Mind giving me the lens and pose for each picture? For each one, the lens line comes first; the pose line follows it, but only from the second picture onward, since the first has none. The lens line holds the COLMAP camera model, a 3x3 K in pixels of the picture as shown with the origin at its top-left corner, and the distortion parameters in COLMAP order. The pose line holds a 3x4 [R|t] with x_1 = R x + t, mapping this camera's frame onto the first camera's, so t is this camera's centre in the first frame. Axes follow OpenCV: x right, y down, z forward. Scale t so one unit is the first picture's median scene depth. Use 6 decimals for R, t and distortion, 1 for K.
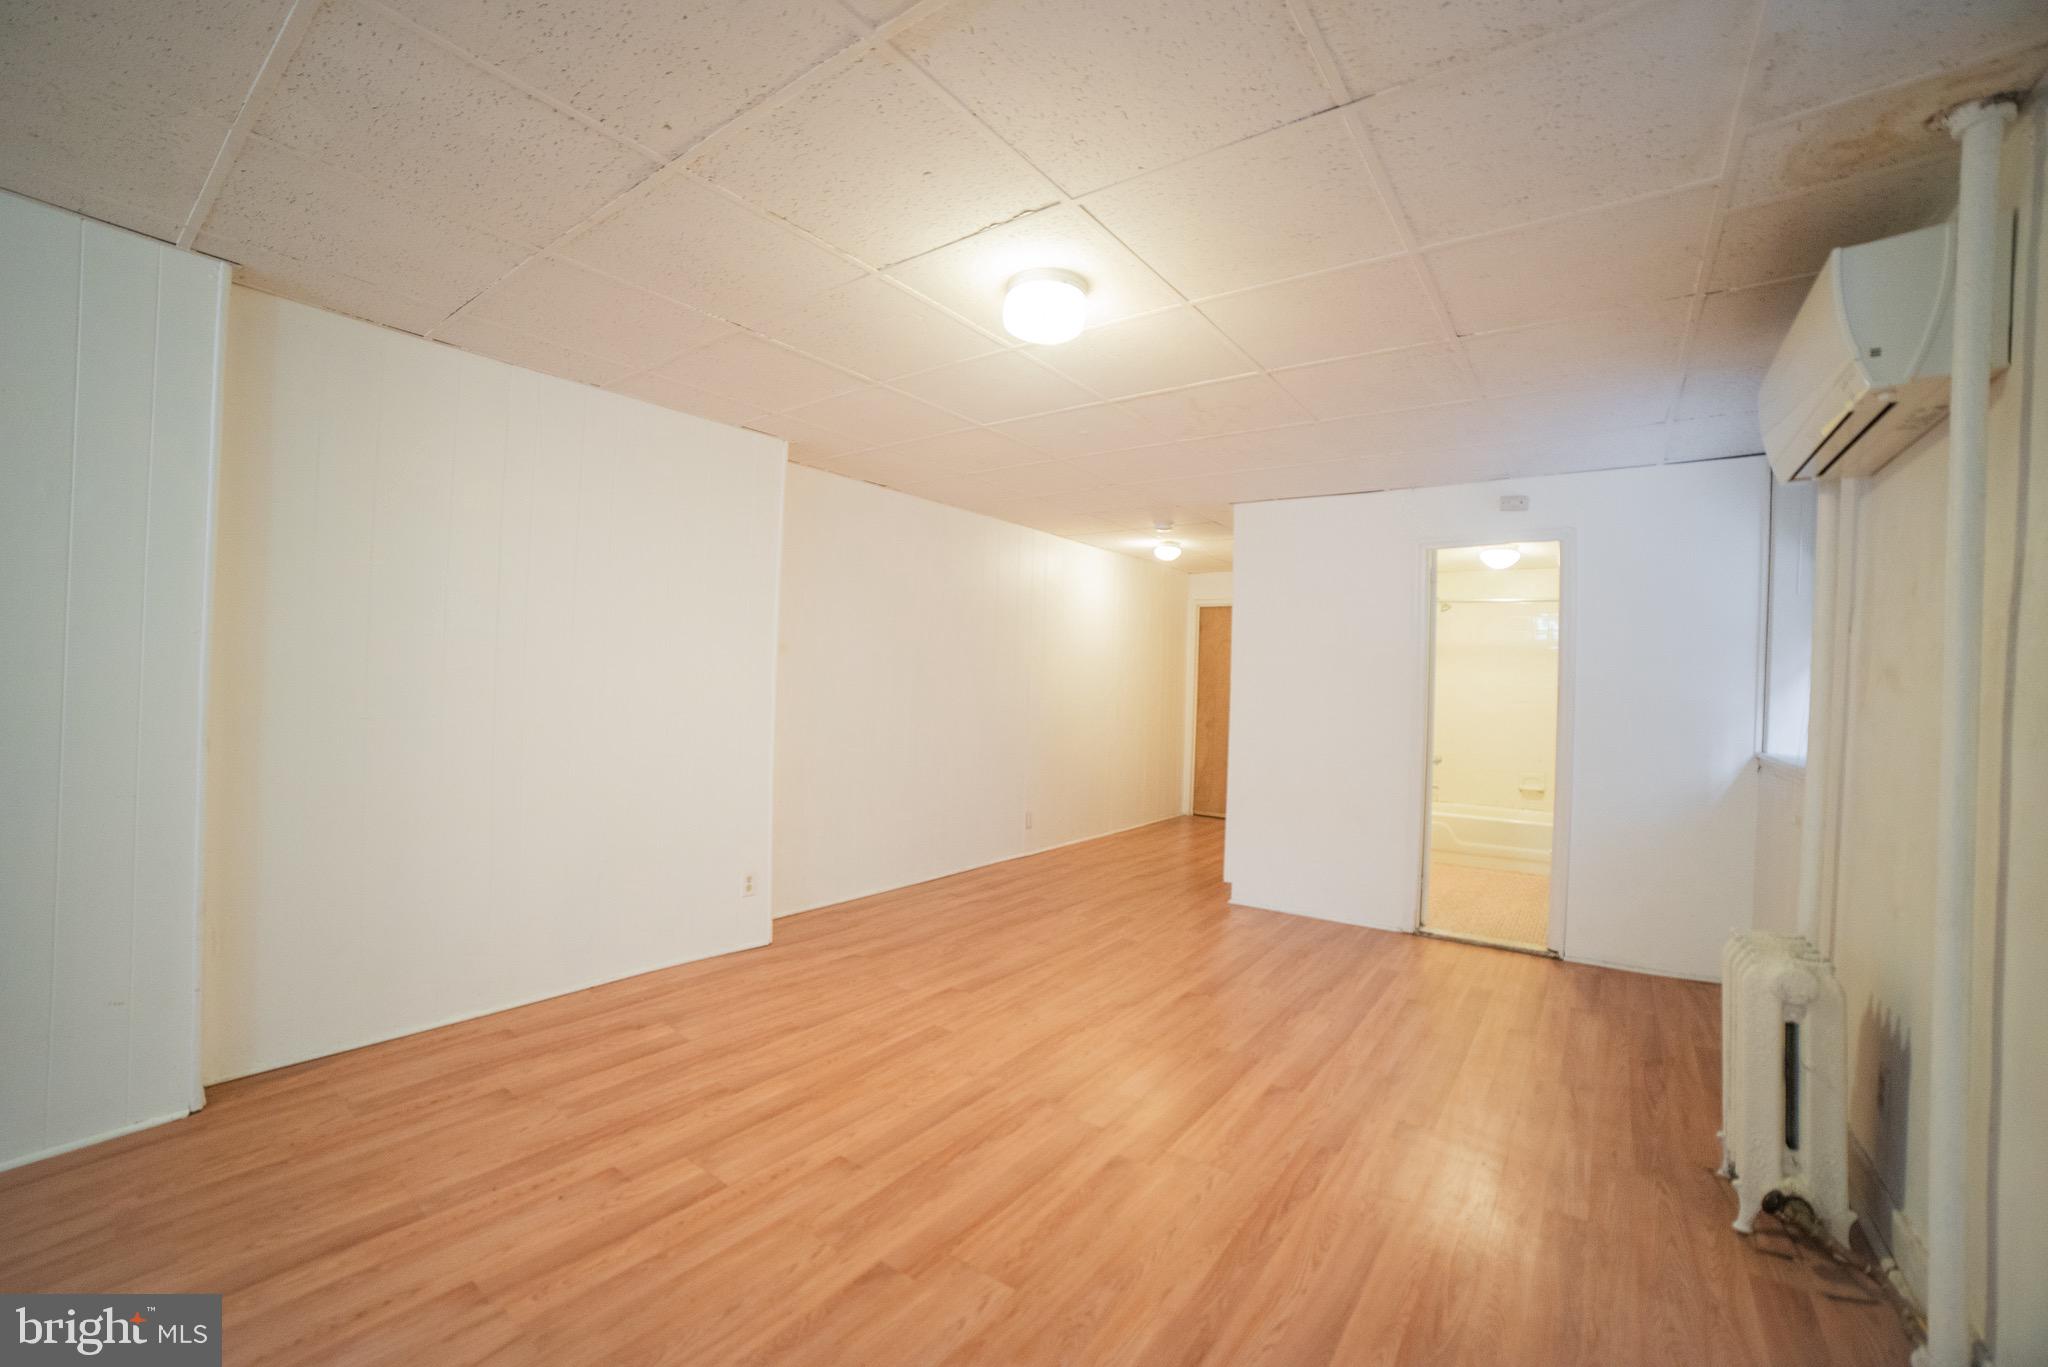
lens RADIAL K [[835.0, 0, 1001.0], [0, 835.0, 675.6], [0, 0, 1]] dist [-0.081210, 0.013489]
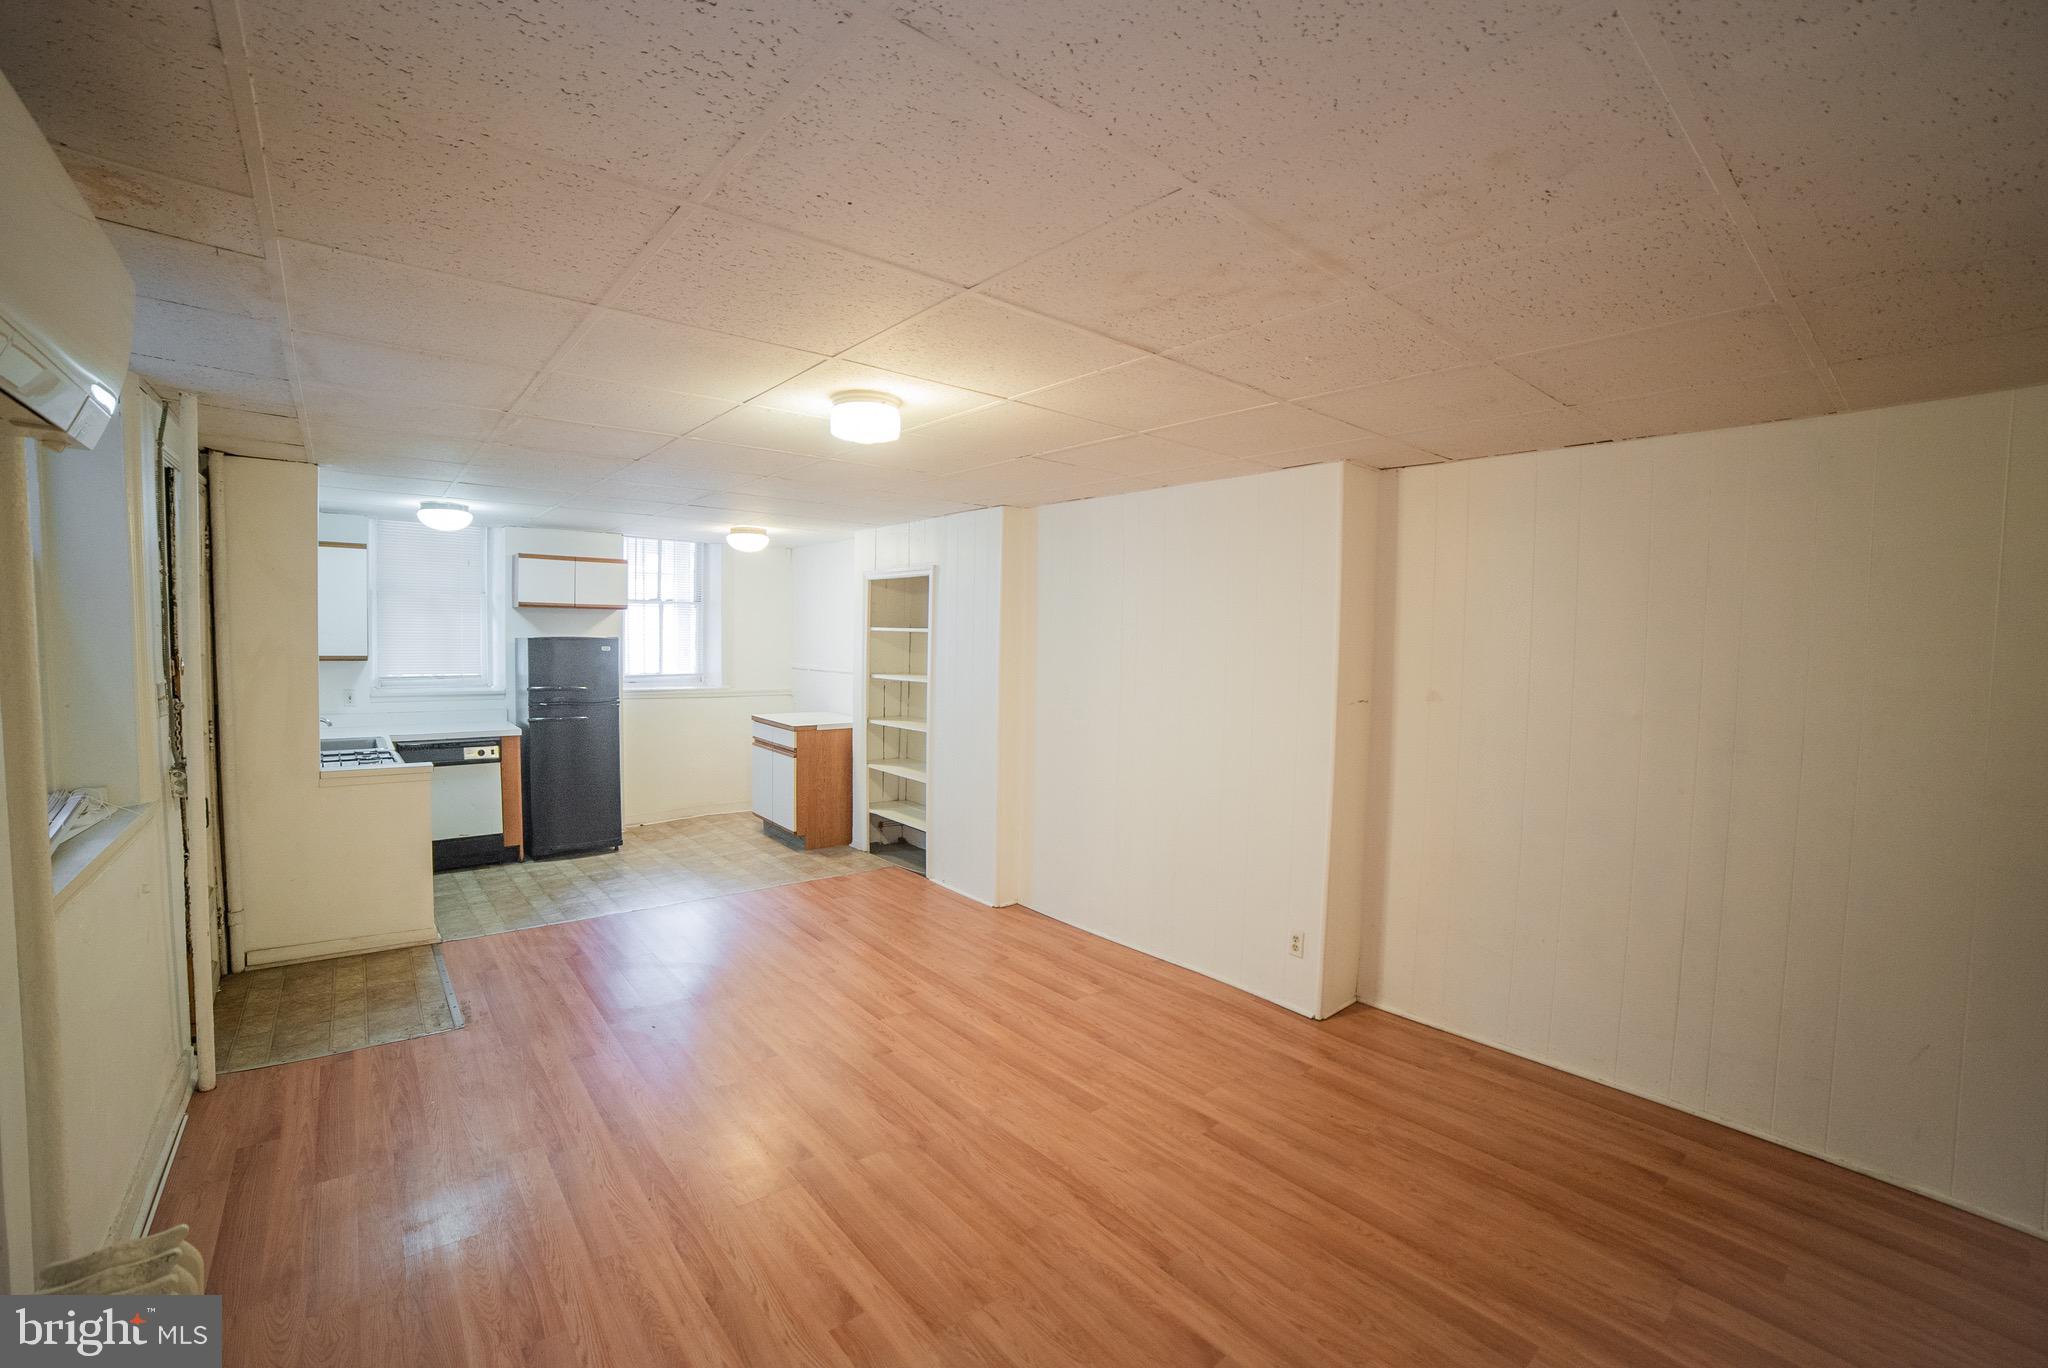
lens RADIAL K [[835.0, 0, 1013.4], [0, 835.0, 678.1], [0, 0, 1]] dist [-0.081210, 0.013489]
pose [[-0.218932, 0.004831, -0.975728, 0.885880], [-0.020044, 0.999754, 0.009447, -0.076980], [0.975534, 0.021625, -0.218781, 1.118104]]
